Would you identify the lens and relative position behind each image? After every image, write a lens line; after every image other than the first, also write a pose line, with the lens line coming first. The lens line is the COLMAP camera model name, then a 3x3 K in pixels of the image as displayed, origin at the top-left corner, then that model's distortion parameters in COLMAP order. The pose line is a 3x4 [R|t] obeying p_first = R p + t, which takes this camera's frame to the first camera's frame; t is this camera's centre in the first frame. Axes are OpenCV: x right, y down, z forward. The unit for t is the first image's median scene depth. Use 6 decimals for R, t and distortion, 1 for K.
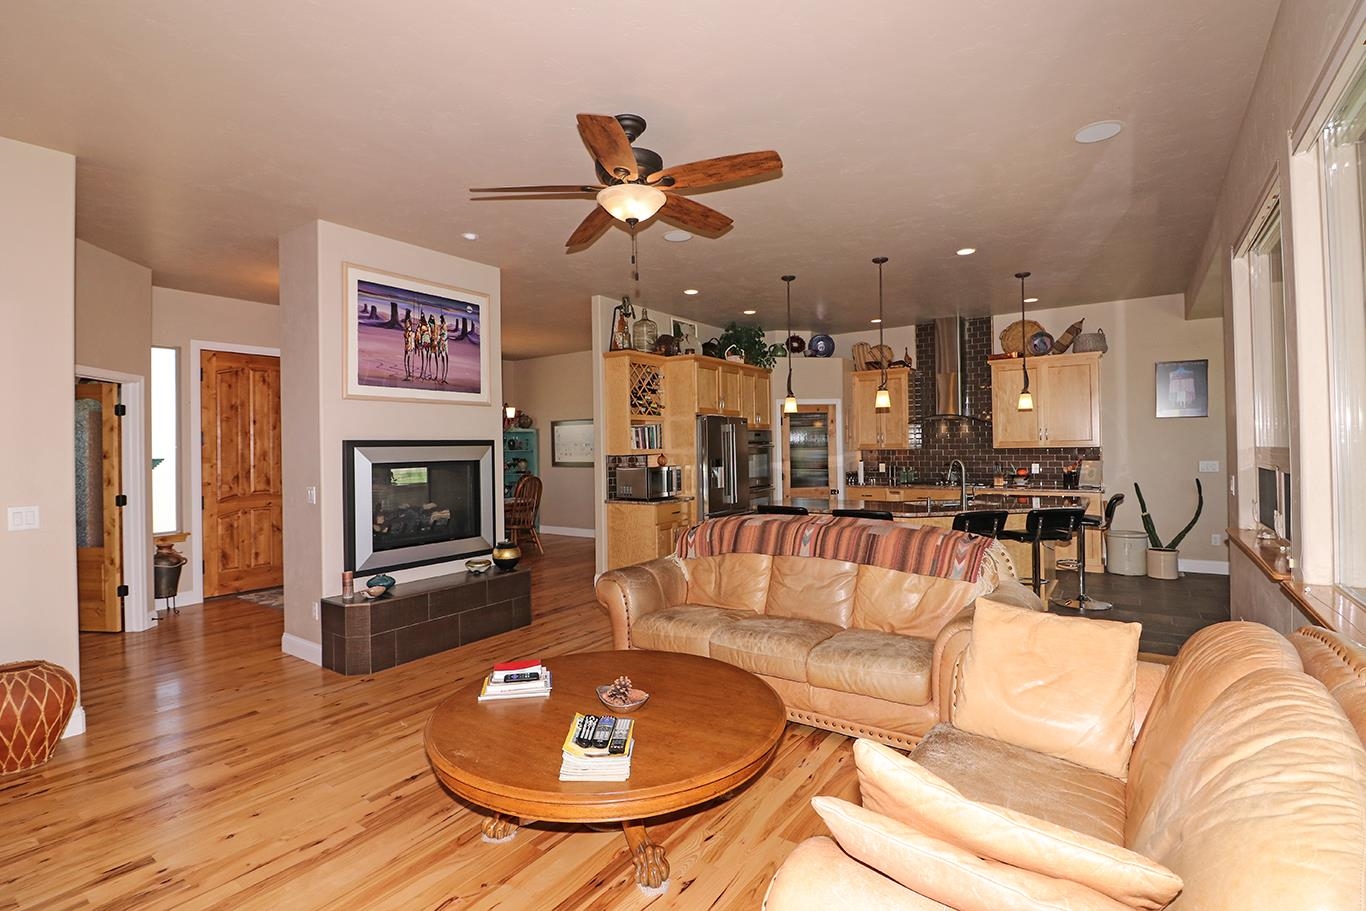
lens RADIAL K [[627.1, 0, 677.1], [0, 627.1, 441.6], [0, 0, 1]] dist [-0.000330, -0.011233]
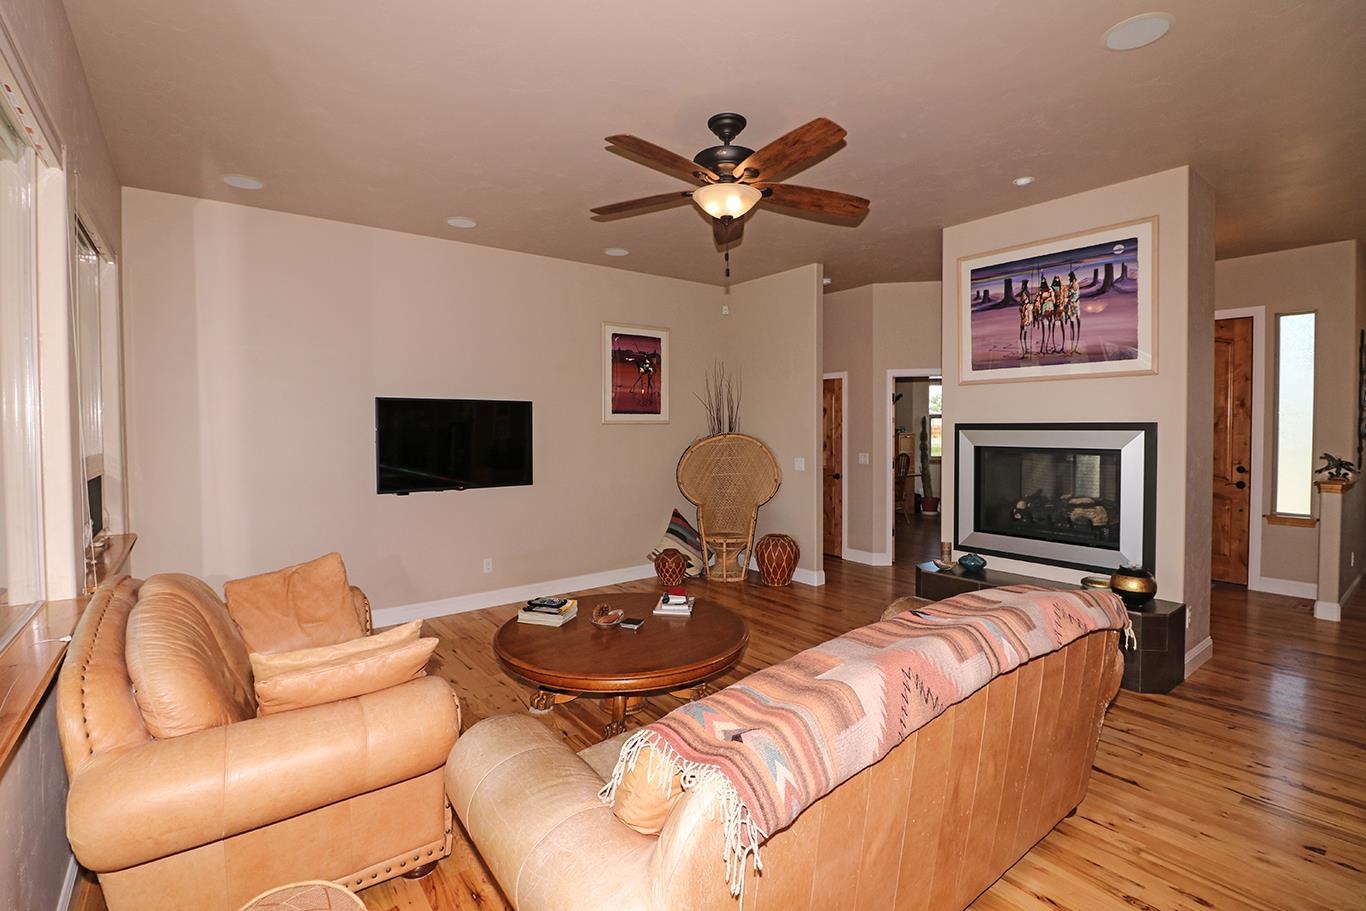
lens RADIAL K [[627.1, 0, 677.1], [0, 627.1, 441.6], [0, 0, 1]] dist [-0.000330, -0.011233]
pose [[-0.290789, 0.043210, -0.955811, 0.596902], [0.014930, 0.999063, 0.040623, -0.019818], [0.956671, -0.002458, -0.291161, 0.769015]]
